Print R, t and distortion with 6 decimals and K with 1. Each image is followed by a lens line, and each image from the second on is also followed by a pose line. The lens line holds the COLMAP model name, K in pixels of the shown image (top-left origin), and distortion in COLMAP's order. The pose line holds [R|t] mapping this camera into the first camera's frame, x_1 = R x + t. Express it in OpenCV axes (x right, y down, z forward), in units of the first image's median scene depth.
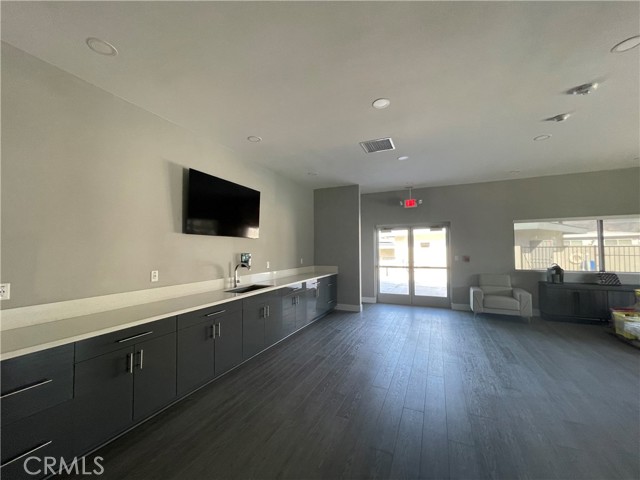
lens RADIAL K [[258.0, 0, 319.9], [0, 258.0, 241.0], [0, 0, 1]] dist [-0.003088, 0.000909]
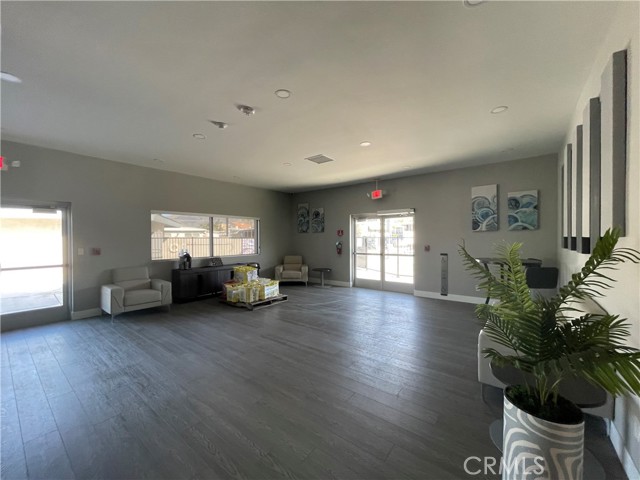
lens RADIAL K [[258.0, 0, 320.6], [0, 258.0, 240.2], [0, 0, 1]] dist [-0.003088, 0.000909]
pose [[0.242341, -0.003089, 0.970186, -0.045815], [-0.026405, 0.999604, 0.009778, 0.008095], [-0.969832, -0.027987, 0.242163, 0.149375]]
